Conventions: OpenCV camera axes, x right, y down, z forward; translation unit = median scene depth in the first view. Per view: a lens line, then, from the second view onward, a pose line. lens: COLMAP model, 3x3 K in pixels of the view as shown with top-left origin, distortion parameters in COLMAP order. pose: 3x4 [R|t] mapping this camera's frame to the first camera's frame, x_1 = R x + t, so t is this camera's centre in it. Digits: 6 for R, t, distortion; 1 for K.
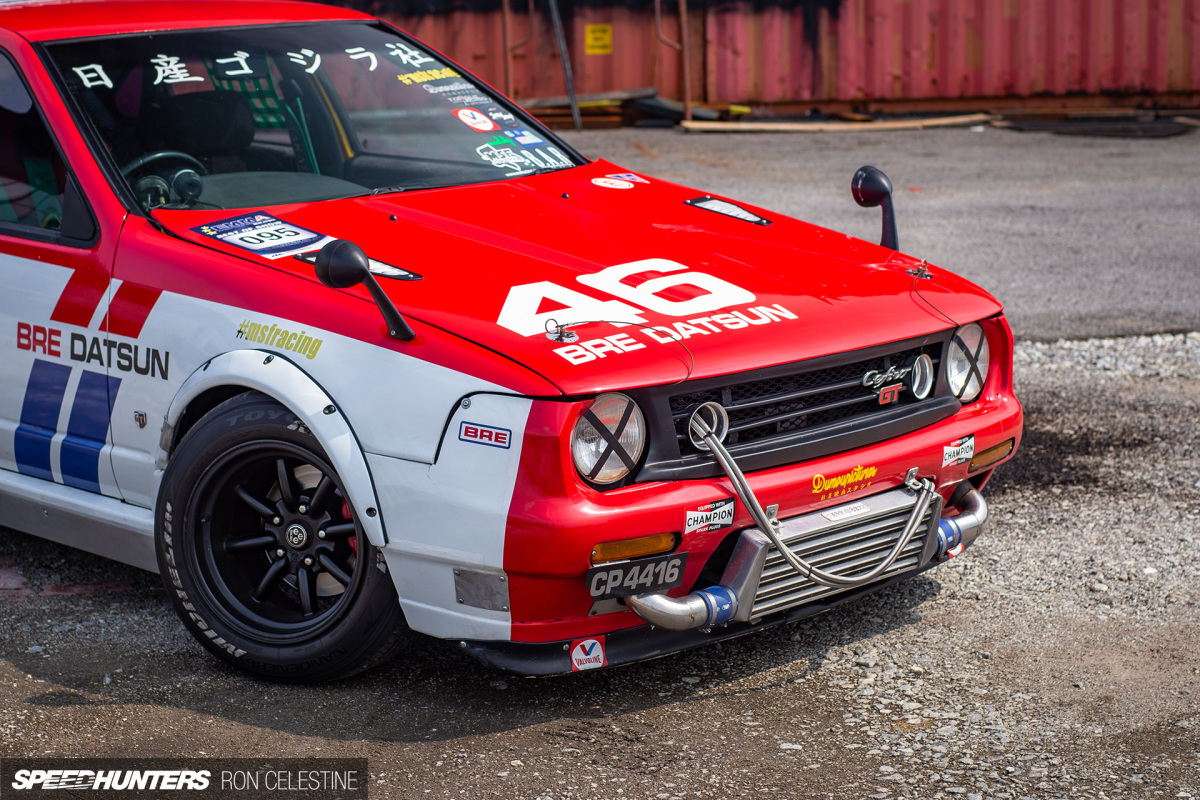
lens RADIAL K [[2636.3, 0, 600.0], [0, 2636.3, 400.0], [0, 0, 1]] dist [-0.120414, -0.013897]
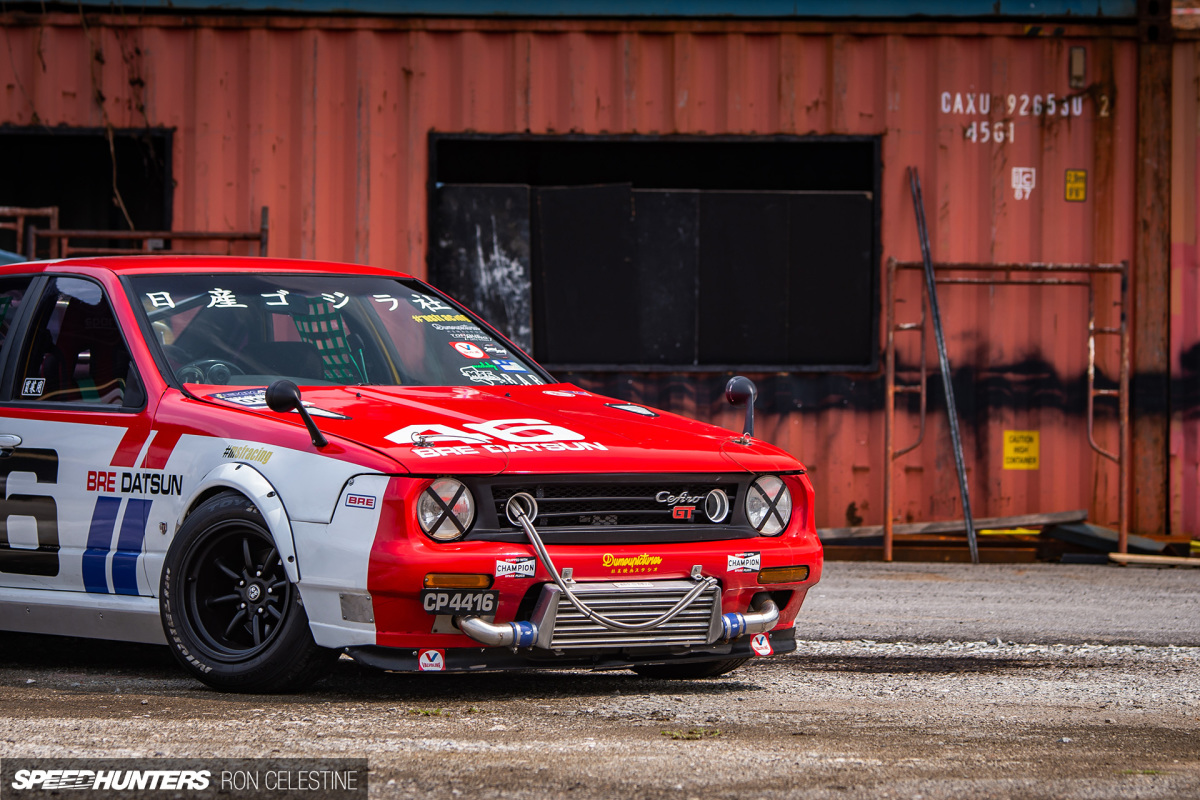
lens RADIAL K [[5504.8, 0, 600.0], [0, 5504.8, 400.0], [0, 0, 1]] dist [0.102254, 5.097460]
pose [[0.980172, 0.012325, -0.197764, 0.658290], [-0.048980, 0.982161, -0.181550, 0.481700], [0.191999, 0.187637, 0.963291, -1.864241]]
